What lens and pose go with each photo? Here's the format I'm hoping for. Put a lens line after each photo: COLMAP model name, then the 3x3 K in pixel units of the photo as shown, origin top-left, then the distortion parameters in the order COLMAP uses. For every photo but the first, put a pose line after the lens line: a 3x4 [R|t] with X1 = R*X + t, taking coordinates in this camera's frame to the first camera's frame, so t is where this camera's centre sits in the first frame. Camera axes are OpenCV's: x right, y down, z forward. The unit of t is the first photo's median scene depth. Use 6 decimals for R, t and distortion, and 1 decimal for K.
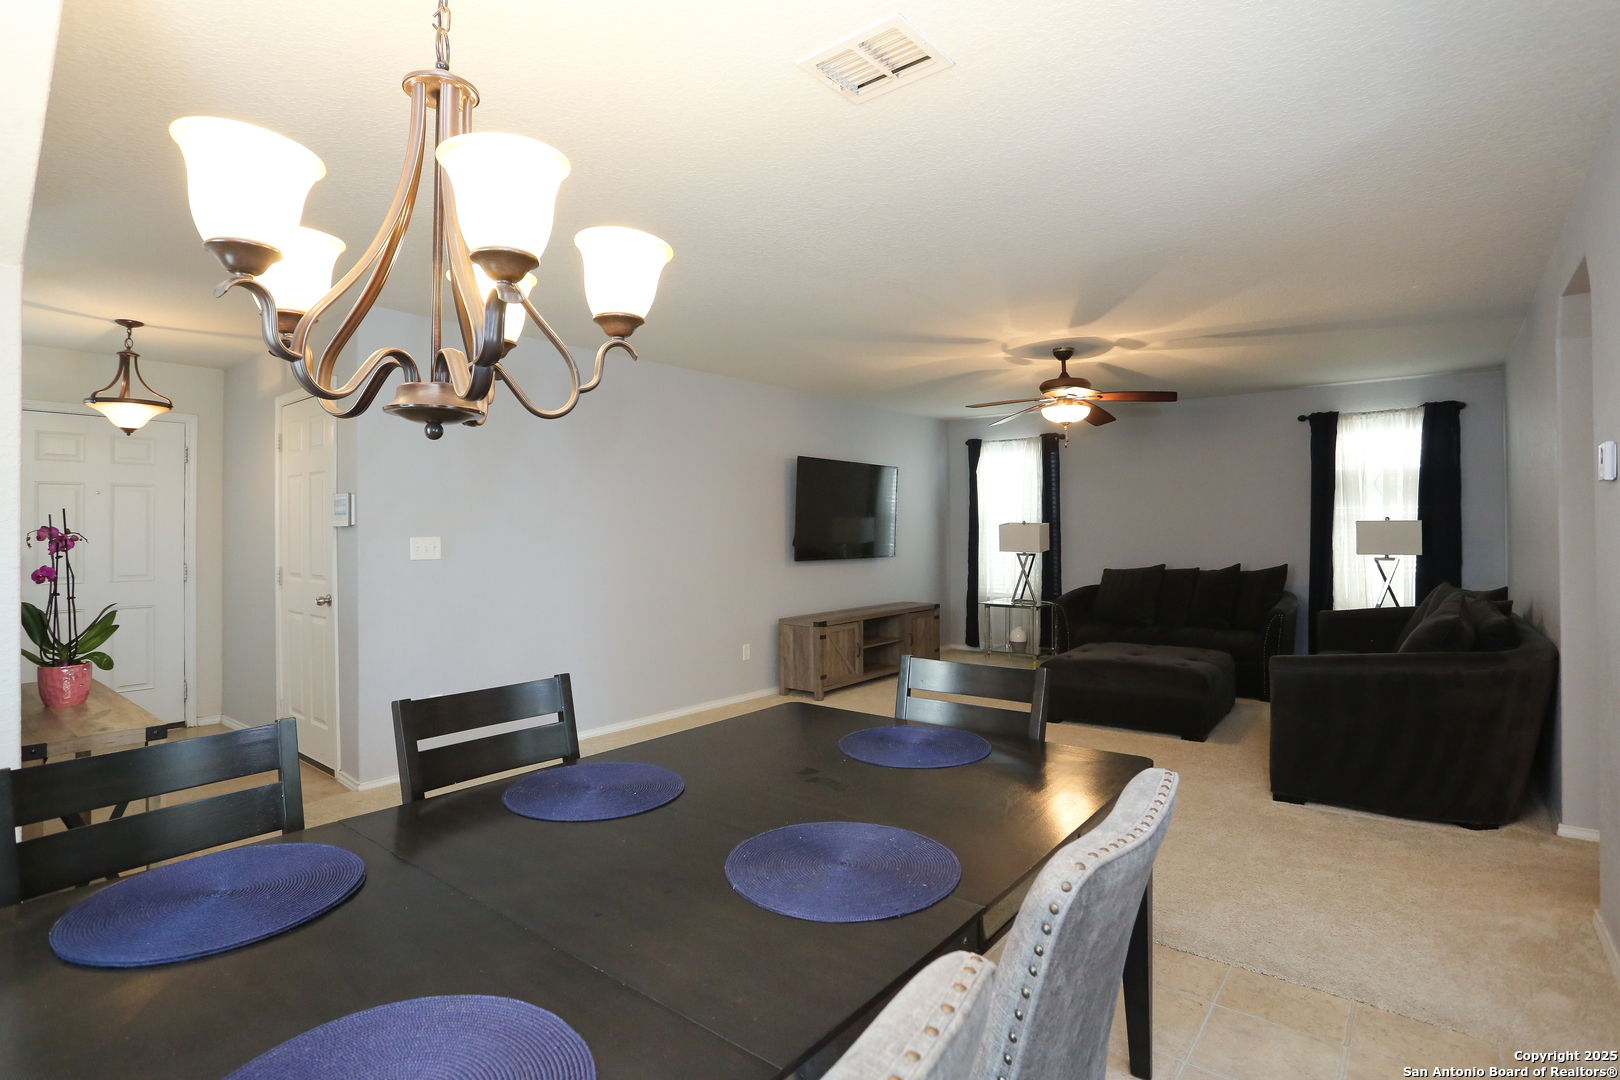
lens RADIAL K [[787.6, 0, 803.1], [0, 787.6, 535.1], [0, 0, 1]] dist [-0.027571, 0.005332]
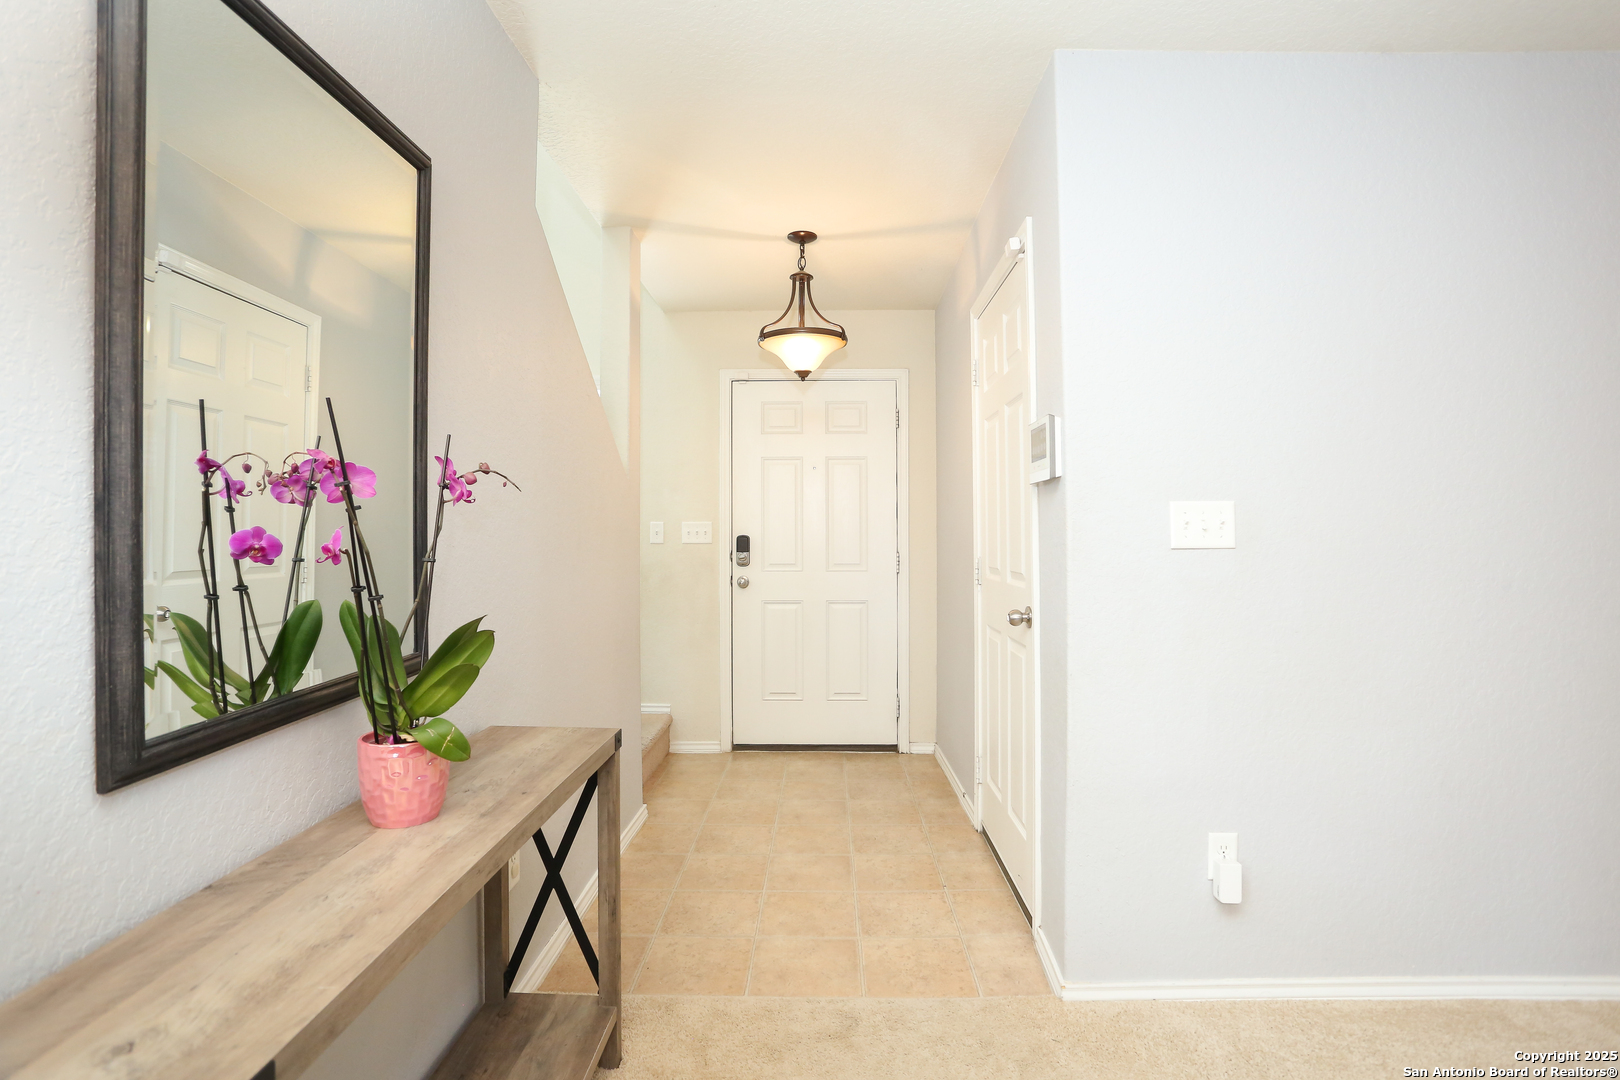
lens RADIAL K [[787.6, 0, 776.6], [0, 787.6, 532.9], [0, 0, 1]] dist [-0.027571, 0.005332]
pose [[0.587205, -0.003112, -0.809432, -0.252793], [0.001323, 0.999995, -0.002885, 0.023753], [0.809437, 0.000623, 0.587207, 0.517286]]
